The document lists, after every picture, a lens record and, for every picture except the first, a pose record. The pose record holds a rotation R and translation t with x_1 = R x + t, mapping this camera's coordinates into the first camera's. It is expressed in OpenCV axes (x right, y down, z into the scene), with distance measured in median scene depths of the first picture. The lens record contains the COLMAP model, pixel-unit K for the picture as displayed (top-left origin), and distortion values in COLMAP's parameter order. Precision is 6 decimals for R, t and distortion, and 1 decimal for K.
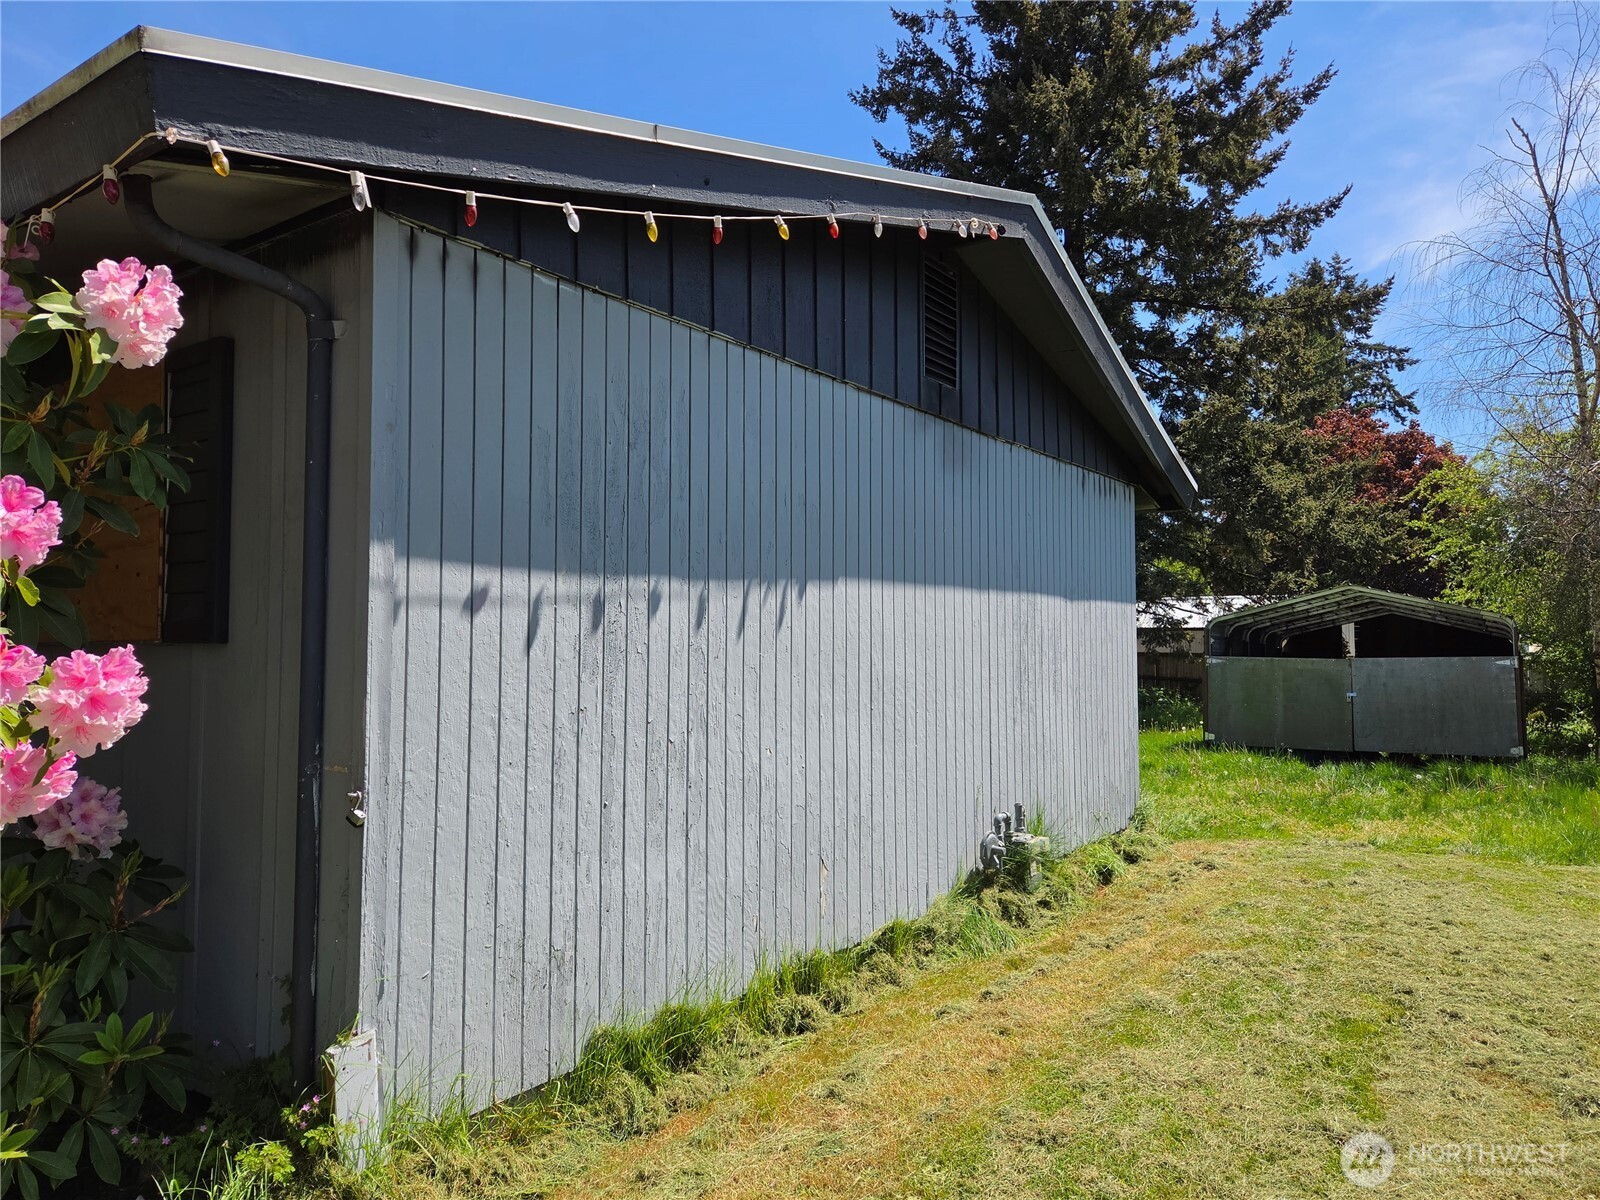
lens RADIAL K [[1072.1, 0, 800.0], [0, 1072.1, 600.0], [0, 0, 1]] dist [0.022564, 0.000405]
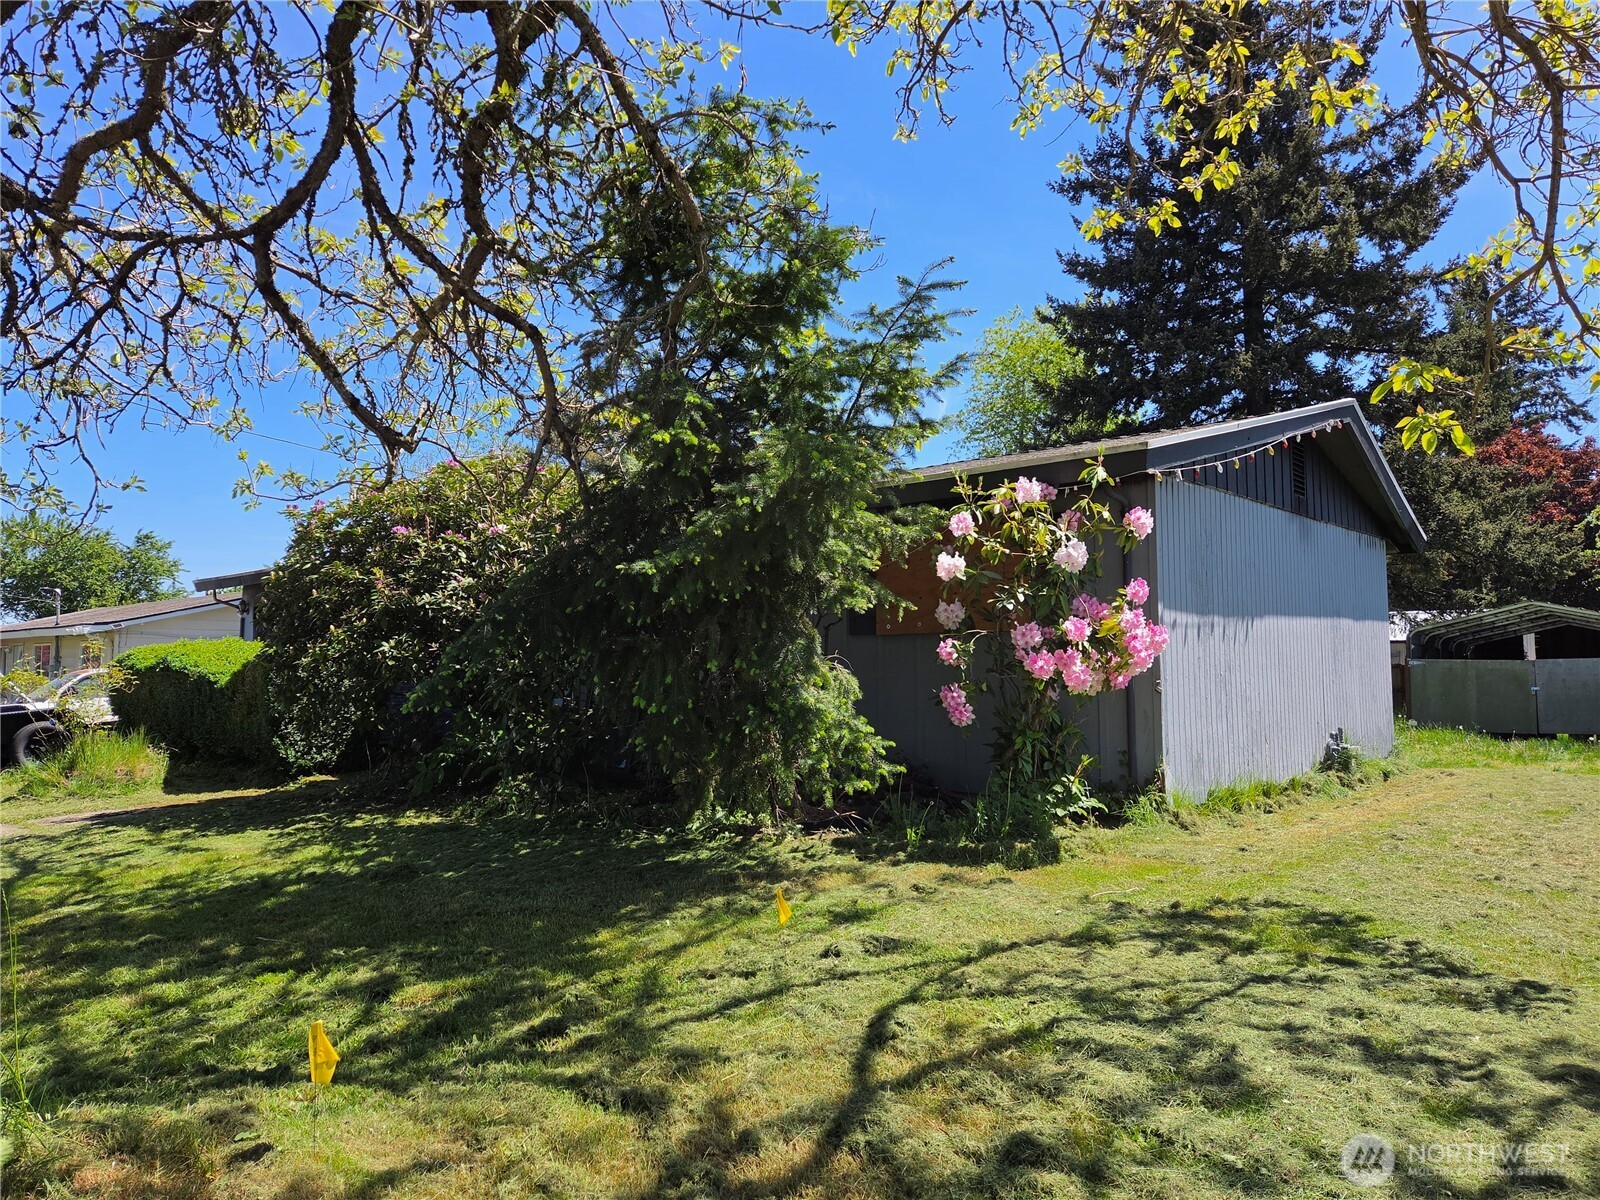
lens RADIAL K [[1074.0, 0, 795.3], [0, 1074.0, 592.0], [0, 0, 1]] dist [0.078886, -0.063398]
pose [[0.993501, -0.014185, -0.112936, -0.103851], [0.010981, 0.999521, -0.028938, 0.001964], [0.113292, 0.027510, 0.993181, -0.192780]]
